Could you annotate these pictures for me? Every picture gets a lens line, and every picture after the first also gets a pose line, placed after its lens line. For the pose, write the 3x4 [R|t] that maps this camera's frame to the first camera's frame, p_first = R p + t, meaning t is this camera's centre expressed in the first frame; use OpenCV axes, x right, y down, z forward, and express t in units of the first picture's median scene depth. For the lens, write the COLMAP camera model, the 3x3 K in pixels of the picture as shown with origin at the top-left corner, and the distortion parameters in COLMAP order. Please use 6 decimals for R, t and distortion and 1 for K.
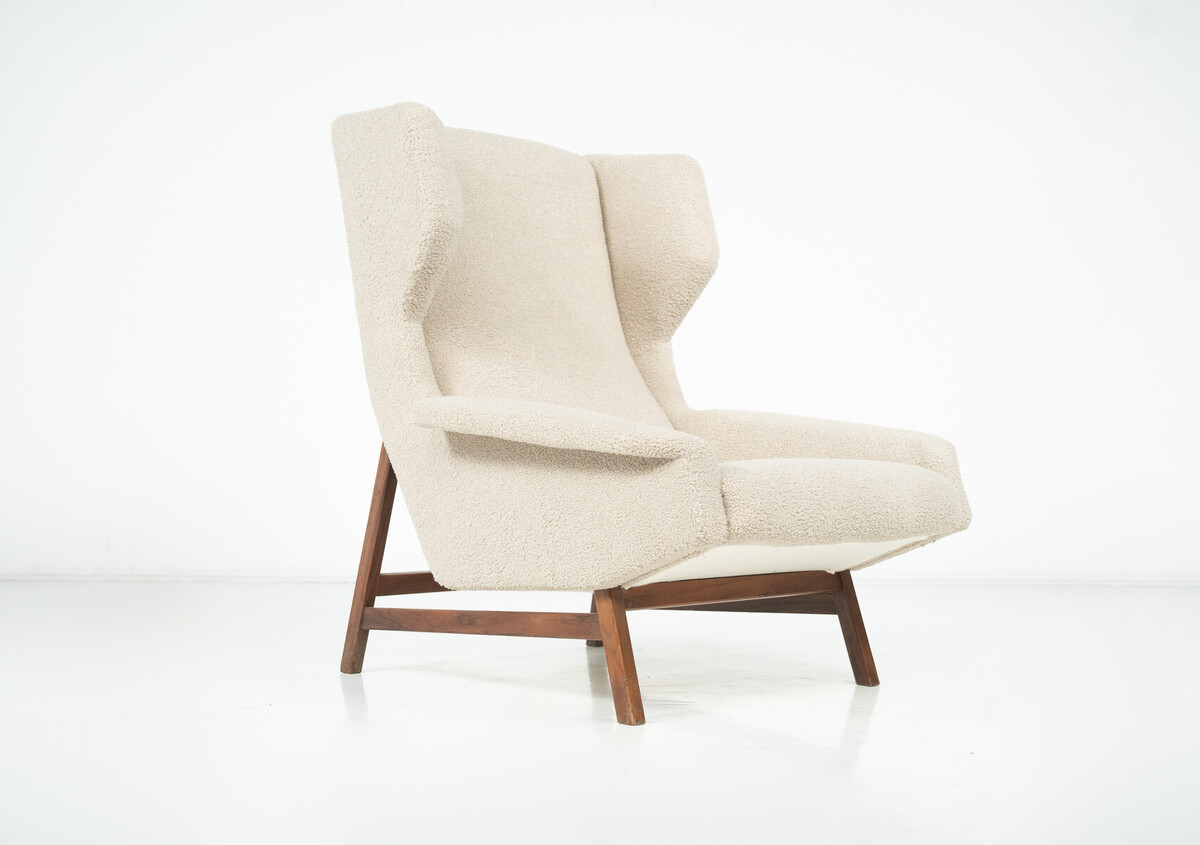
lens RADIAL K [[1503.6, 0, 602.9], [0, 1503.6, 422.1], [0, 0, 1]] dist [-0.144437, 0.000000]
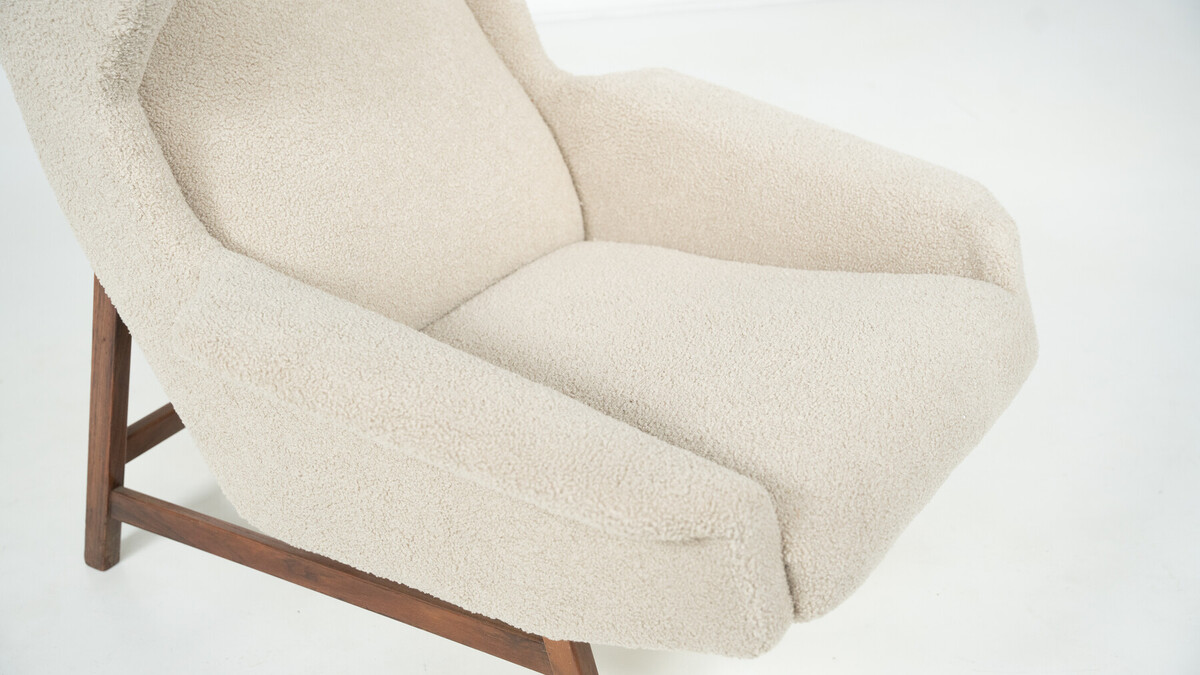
lens RADIAL K [[1453.0, 0, 605.5], [0, 1453.0, 324.2], [0, 0, 1]] dist [0.023268, 0.000000]
pose [[0.967466, -0.132405, 0.215587, -0.081775], [0.006619, 0.865079, 0.501592, -0.262566], [-0.252913, -0.483846, 0.837811, 0.471530]]
